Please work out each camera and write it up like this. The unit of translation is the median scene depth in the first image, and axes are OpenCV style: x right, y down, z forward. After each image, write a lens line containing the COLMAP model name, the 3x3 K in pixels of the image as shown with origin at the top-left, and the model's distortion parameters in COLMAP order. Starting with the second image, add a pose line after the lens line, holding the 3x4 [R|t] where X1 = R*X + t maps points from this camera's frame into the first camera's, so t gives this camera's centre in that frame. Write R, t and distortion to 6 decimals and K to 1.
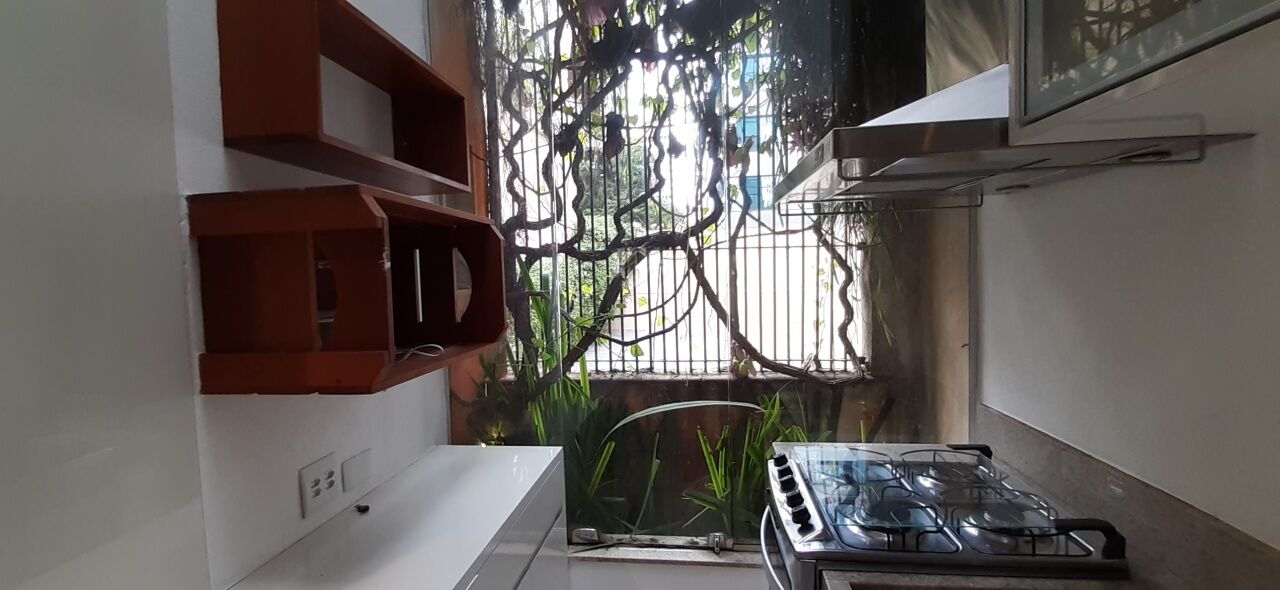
lens RADIAL K [[512.8, 0, 638.7], [0, 512.8, 297.0], [0, 0, 1]] dist [-0.000123, -0.000054]
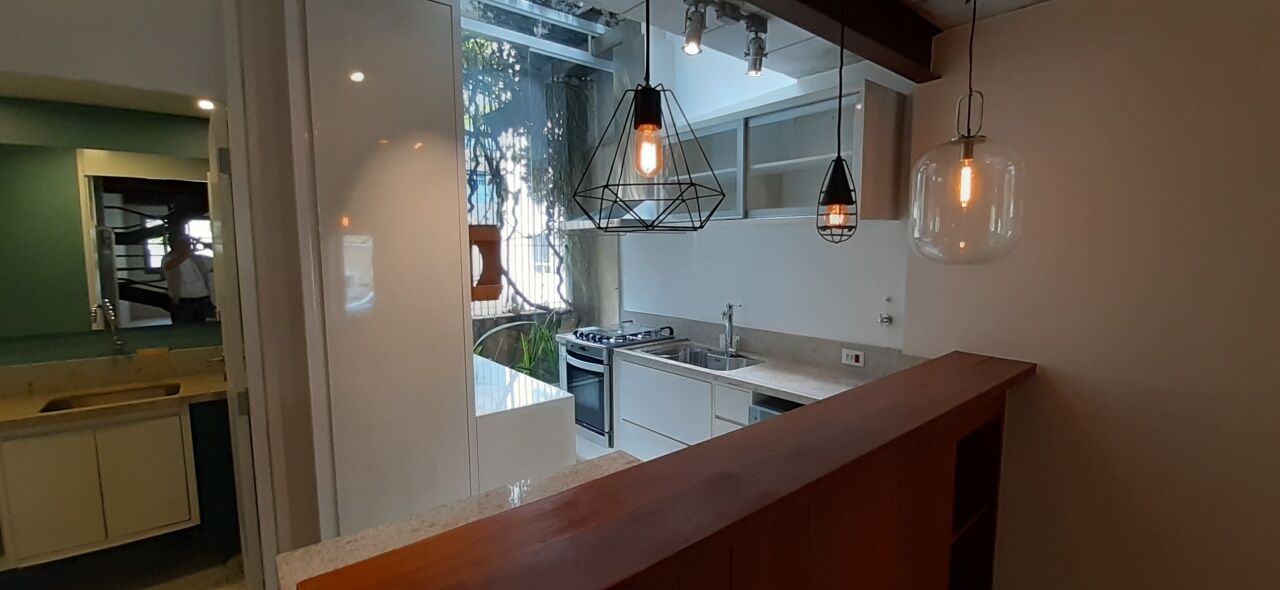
lens RADIAL K [[512.8, 0, 638.7], [0, 512.8, 297.0], [0, 0, 1]] dist [-0.000123, -0.000054]
pose [[0.683682, -0.043177, 0.728502, -0.863513], [0.026370, 0.999058, 0.034465, 0.039814], [-0.729303, -0.004352, 0.684177, -0.616665]]
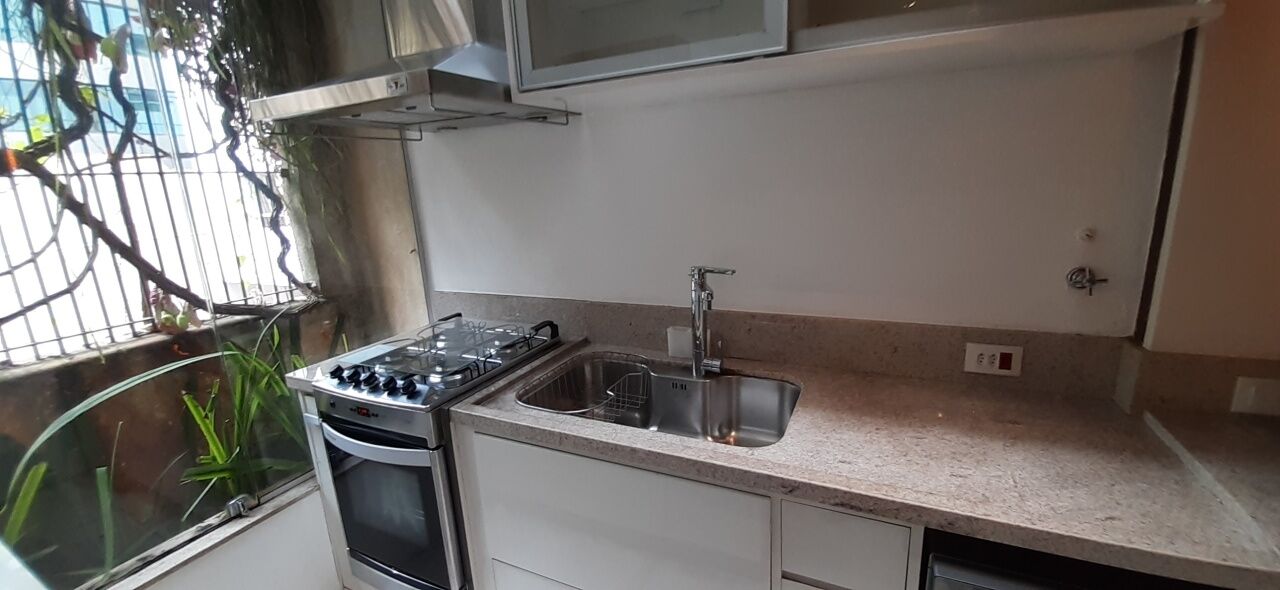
lens RADIAL K [[513.0, 0, 640.0], [0, 513.0, 295.0], [0, 0, 1]] dist [0.000009, -0.009349]
pose [[0.321689, -0.201080, 0.925248, -0.300405], [0.095681, 0.979091, 0.179516, 0.020156], [-0.941999, 0.030780, 0.334202, 0.030049]]
